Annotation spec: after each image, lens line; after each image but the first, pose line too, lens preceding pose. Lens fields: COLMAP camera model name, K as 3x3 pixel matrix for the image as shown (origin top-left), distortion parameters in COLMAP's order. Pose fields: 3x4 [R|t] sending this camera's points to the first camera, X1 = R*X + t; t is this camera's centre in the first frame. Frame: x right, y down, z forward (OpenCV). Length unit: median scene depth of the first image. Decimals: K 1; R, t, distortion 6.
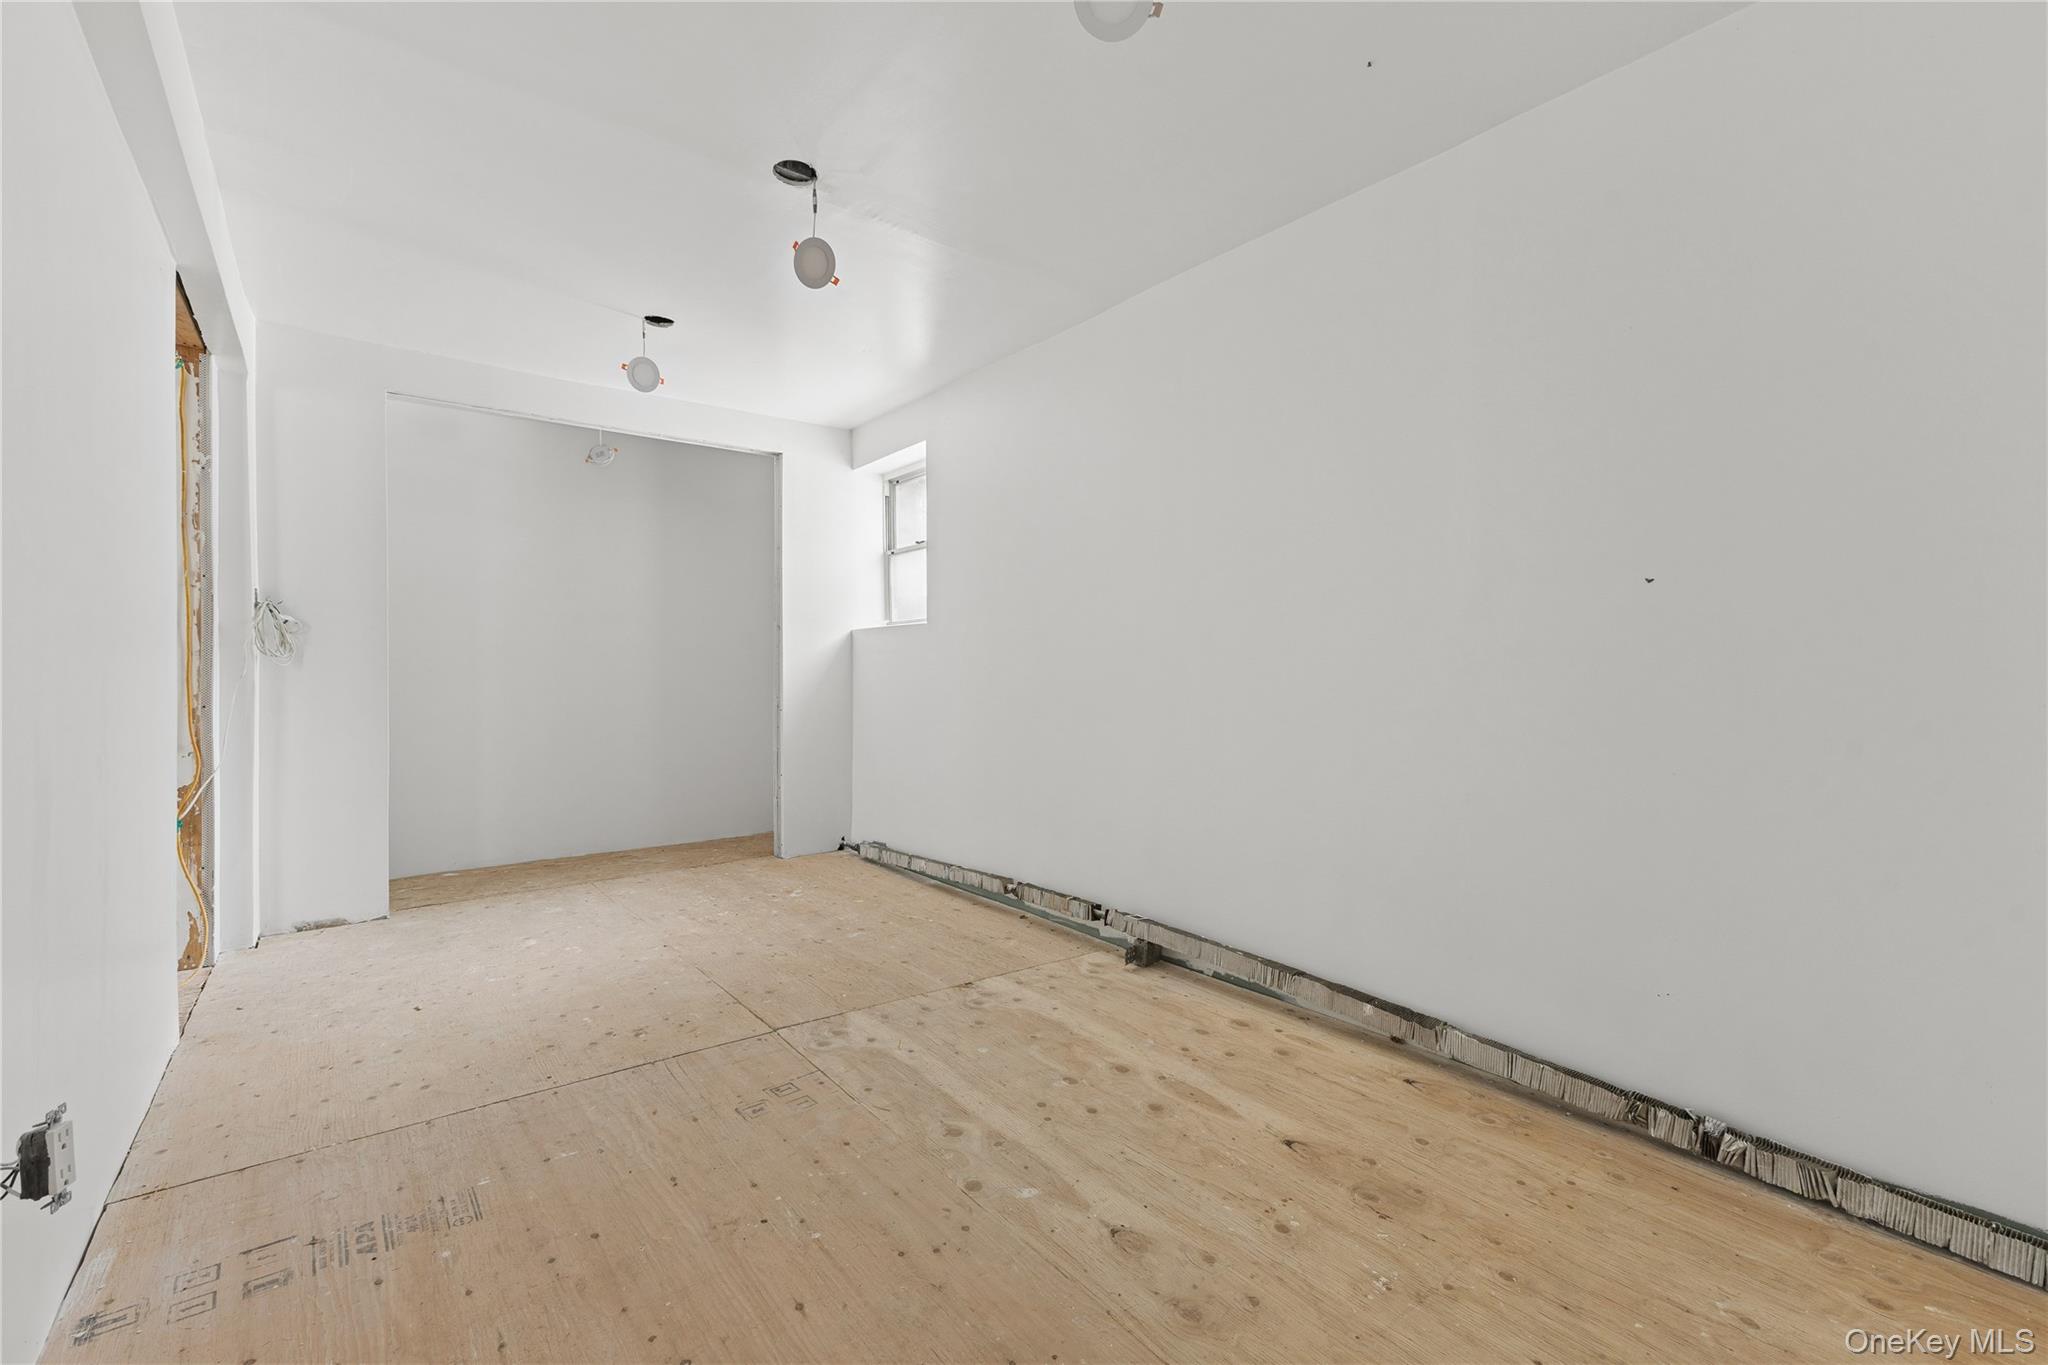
lens RADIAL K [[870.2, 0, 1024.5], [0, 870.2, 672.0], [0, 0, 1]] dist [0.018345, -0.007926]
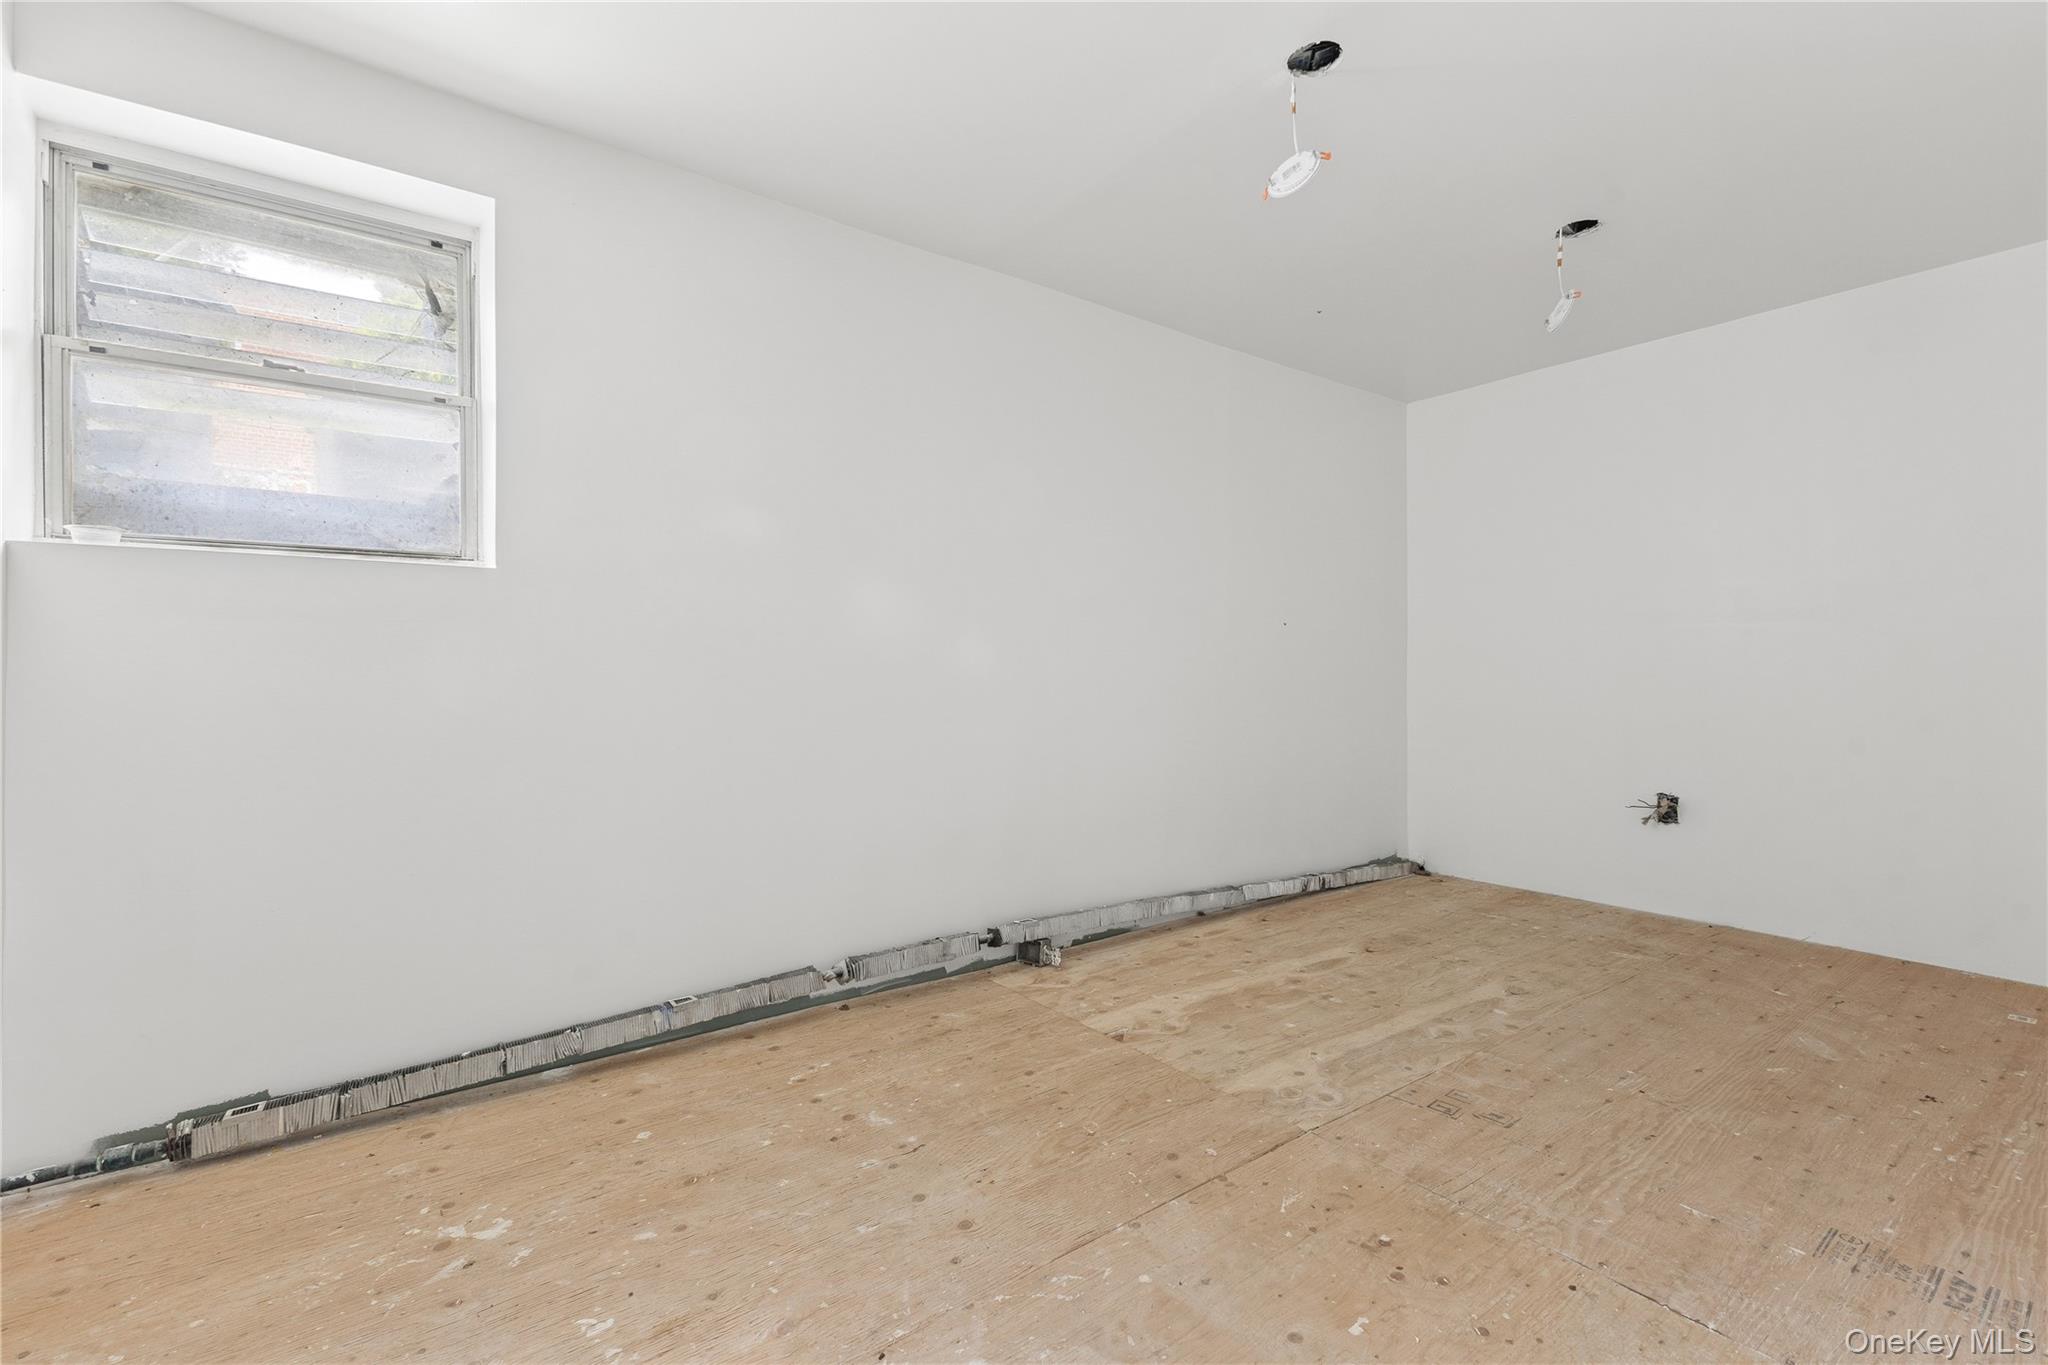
lens RADIAL K [[870.2, 0, 1024.5], [0, 870.2, 672.0], [0, 0, 1]] dist [0.018345, -0.007926]
pose [[0.038576, 0.003547, 0.999249, -1.181051], [-0.000962, 0.999993, -0.003513, 0.007900], [-0.999255, -0.000826, 0.038580, 1.347258]]
